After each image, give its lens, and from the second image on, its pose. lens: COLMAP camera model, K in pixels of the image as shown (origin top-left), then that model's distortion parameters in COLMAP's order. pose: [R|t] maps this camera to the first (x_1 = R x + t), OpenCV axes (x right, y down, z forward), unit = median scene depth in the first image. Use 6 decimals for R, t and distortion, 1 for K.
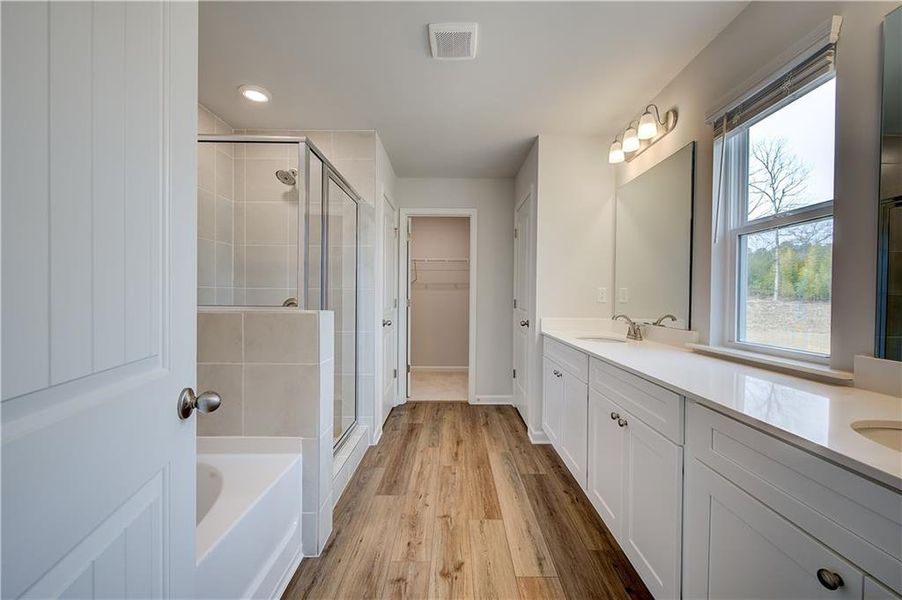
lens RADIAL K [[368.6, 0, 451.0], [0, 368.6, 300.0], [0, 0, 1]] dist [0.003394, 0.000154]
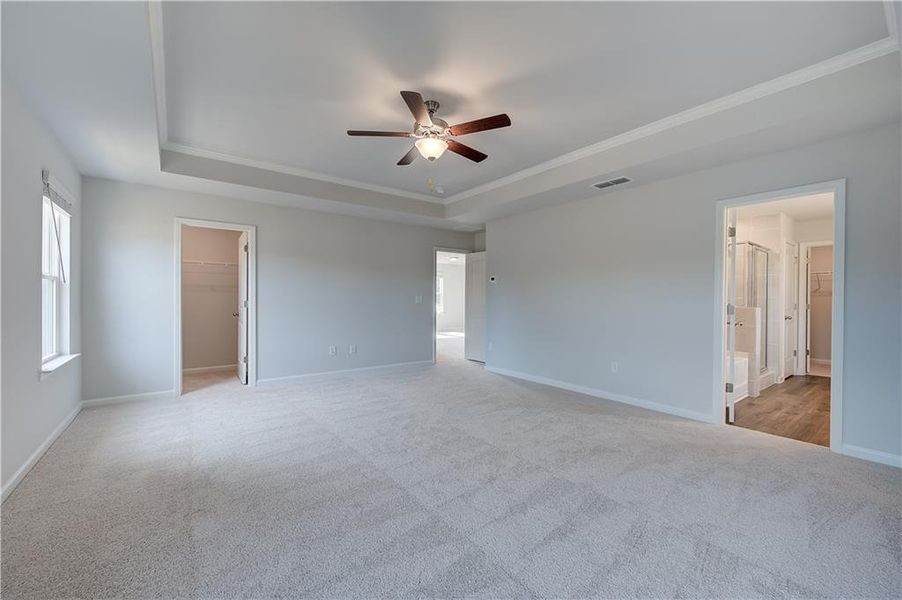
lens RADIAL K [[368.6, 0, 451.0], [0, 368.6, 300.0], [0, 0, 1]] dist [0.003394, 0.000154]
pose [[0.616019, 0.001750, -0.787729, 0.270818], [-0.011270, 0.999915, -0.006593, 0.012183], [0.787650, 0.012939, 0.615986, -1.636293]]
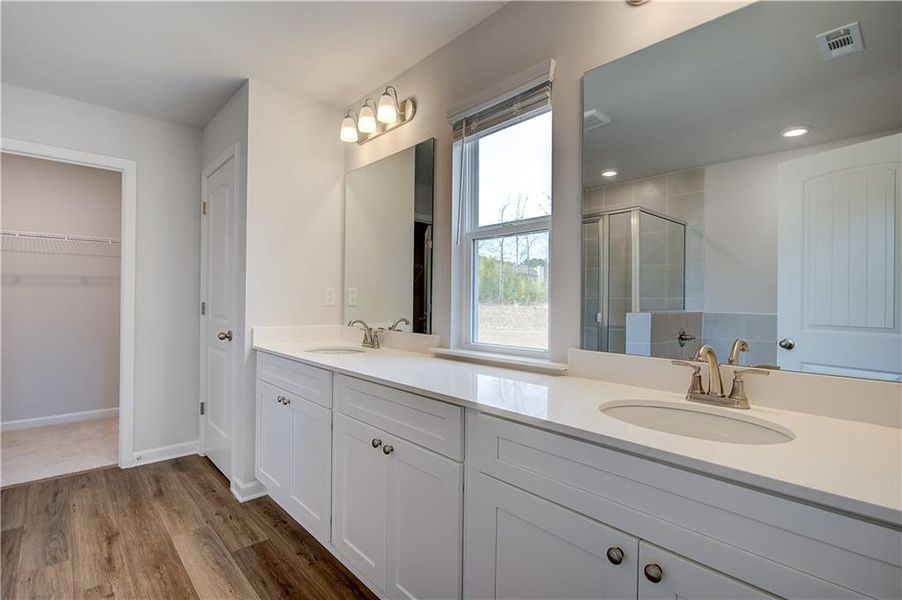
lens RADIAL K [[433.5, 0, 451.0], [0, 433.5, 300.0], [0, 0, 1]] dist [-0.002206, -0.000824]
pose [[0.732066, -0.001383, 0.681232, -0.060834], [0.004776, 0.999984, -0.003102, -0.001967], [-0.681216, 0.005524, 0.732061, 0.106866]]
